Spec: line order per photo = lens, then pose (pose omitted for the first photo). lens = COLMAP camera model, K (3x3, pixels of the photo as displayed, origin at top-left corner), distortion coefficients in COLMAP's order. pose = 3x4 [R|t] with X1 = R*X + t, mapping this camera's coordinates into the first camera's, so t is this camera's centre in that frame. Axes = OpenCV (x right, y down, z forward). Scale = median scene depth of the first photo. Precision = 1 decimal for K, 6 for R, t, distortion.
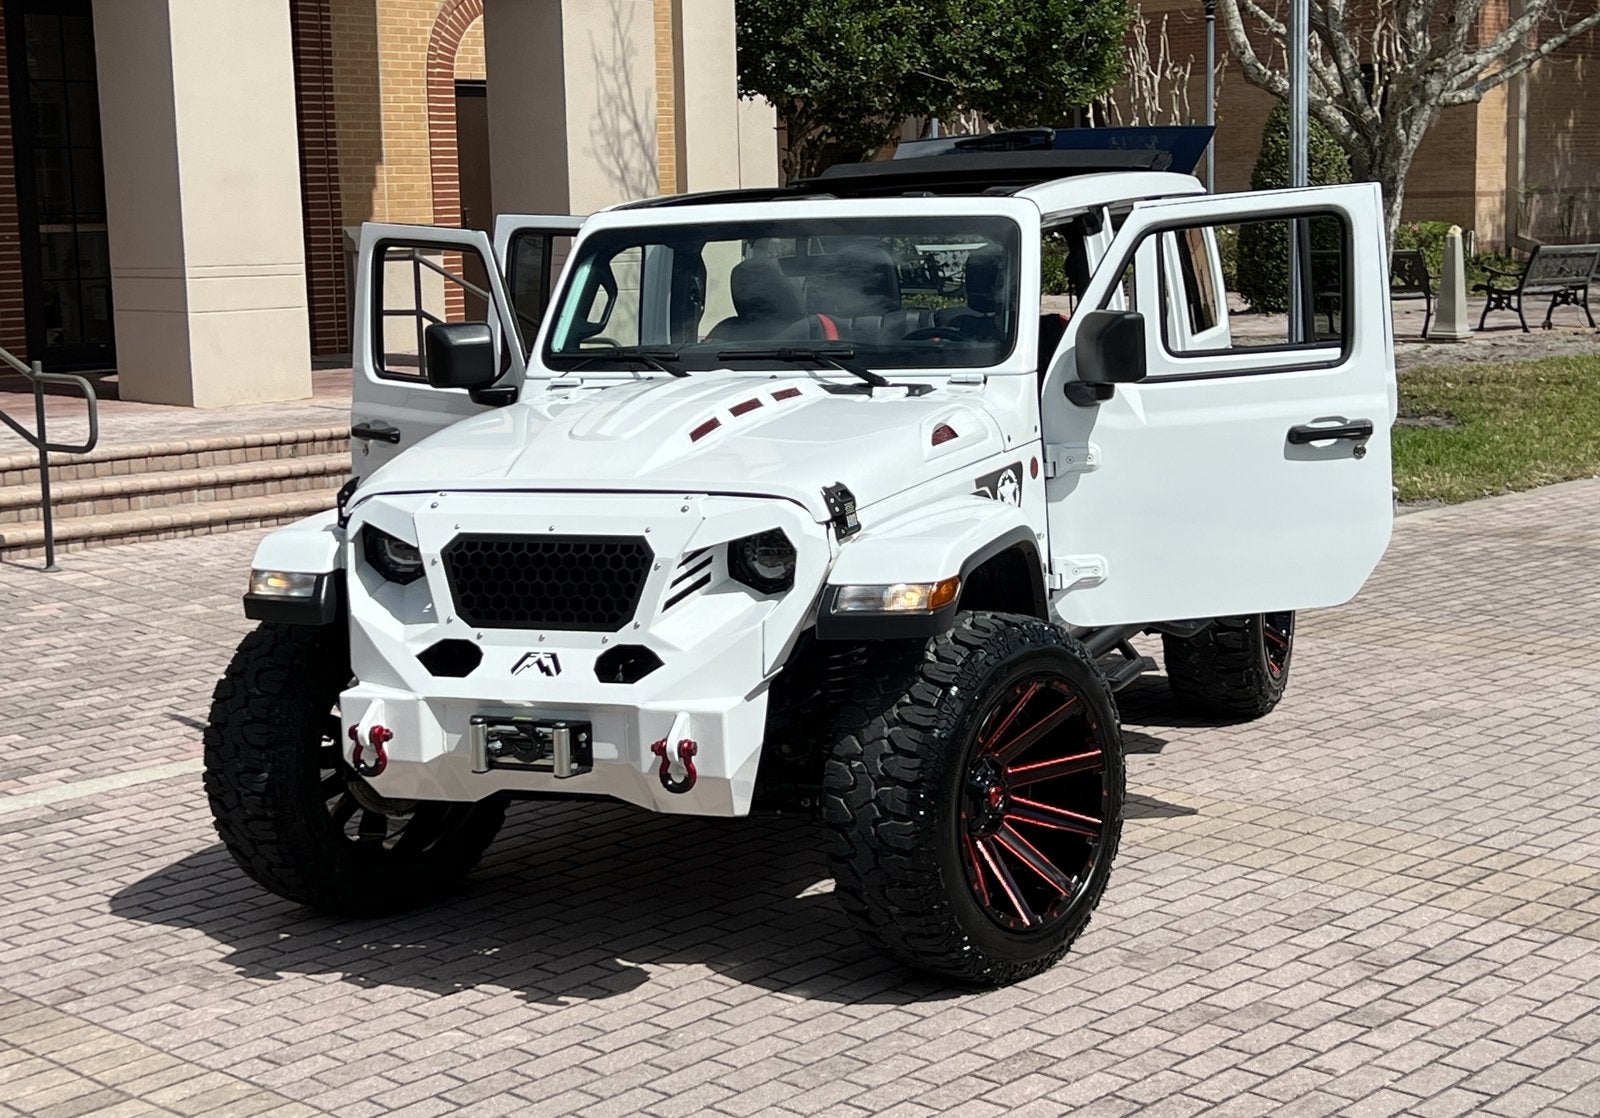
lens RADIAL K [[2579.8, 0, 827.7], [0, 2579.8, 555.0], [0, 0, 1]] dist [0.009633, 0.038545]
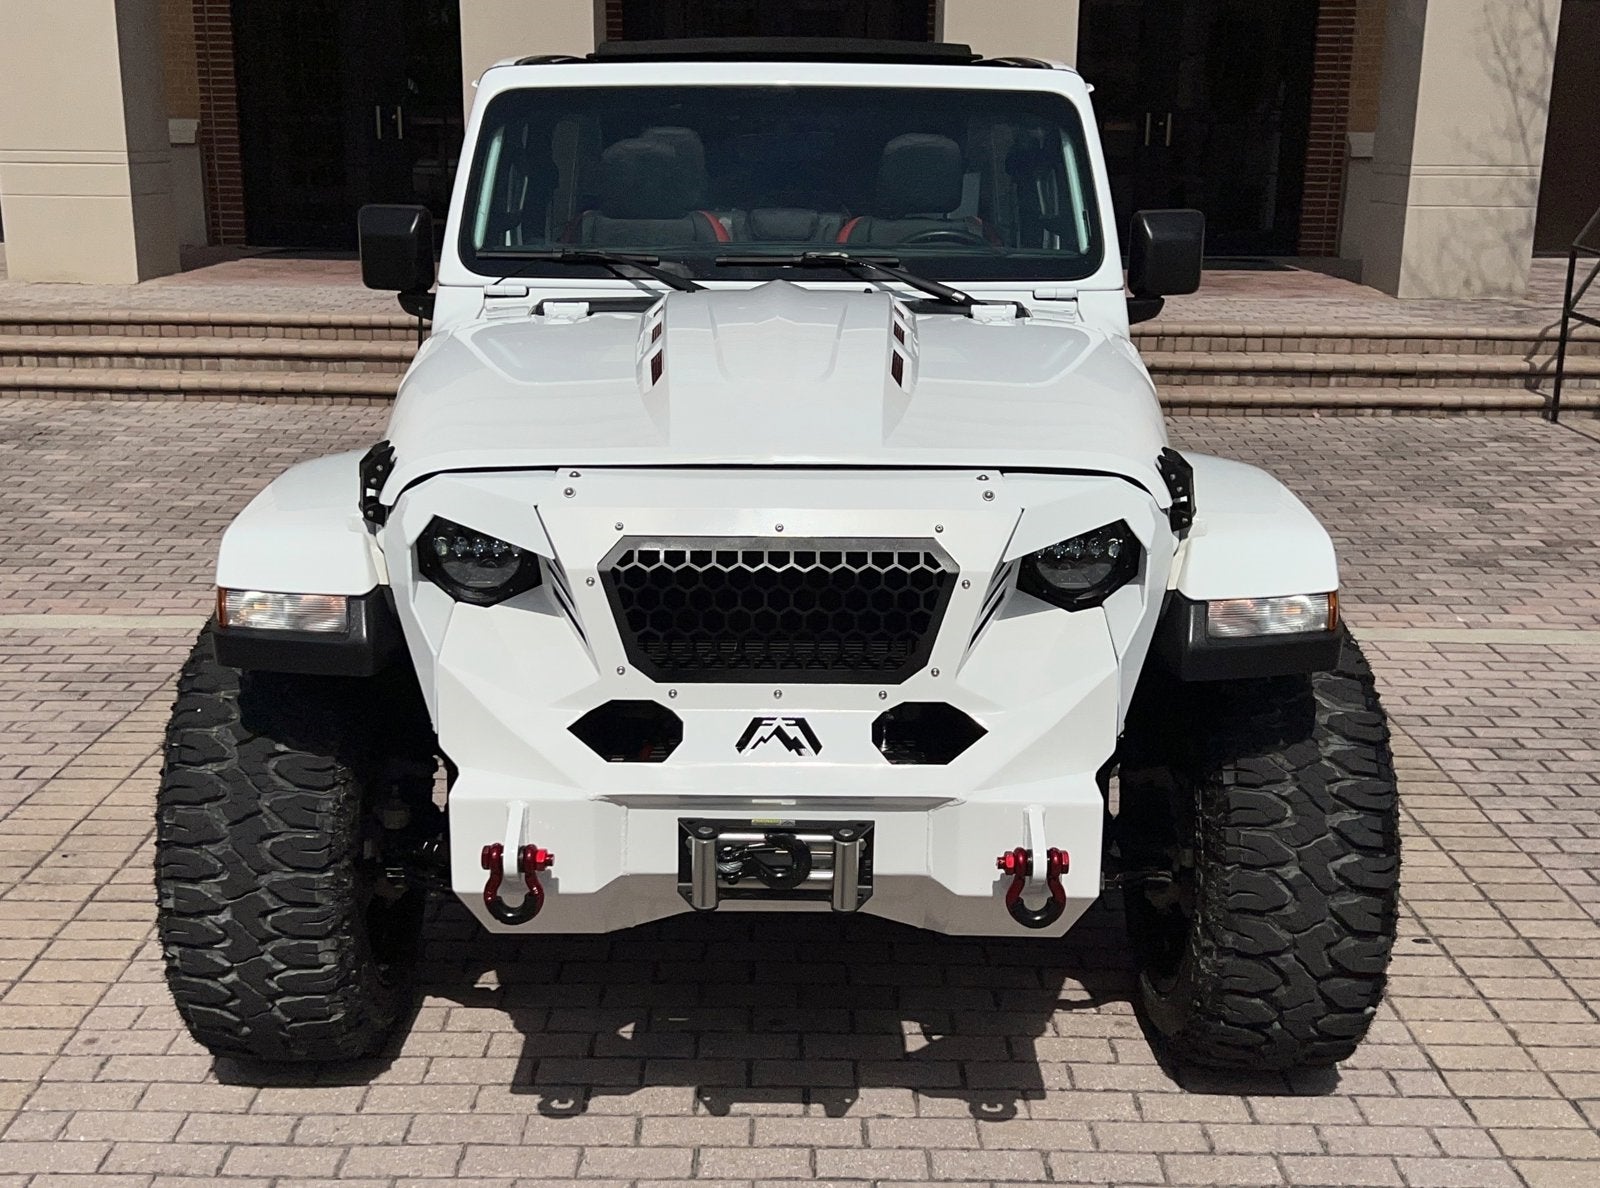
lens RADIAL K [[1867.5, 0, 801.9], [0, 1867.5, 592.5], [0, 0, 1]] dist [0.063904, -0.018118]
pose [[0.935151, -0.045552, 0.351310, -0.269938], [0.009414, 0.994543, 0.103899, -0.043393], [-0.354126, -0.093854, 0.930477, 0.549767]]
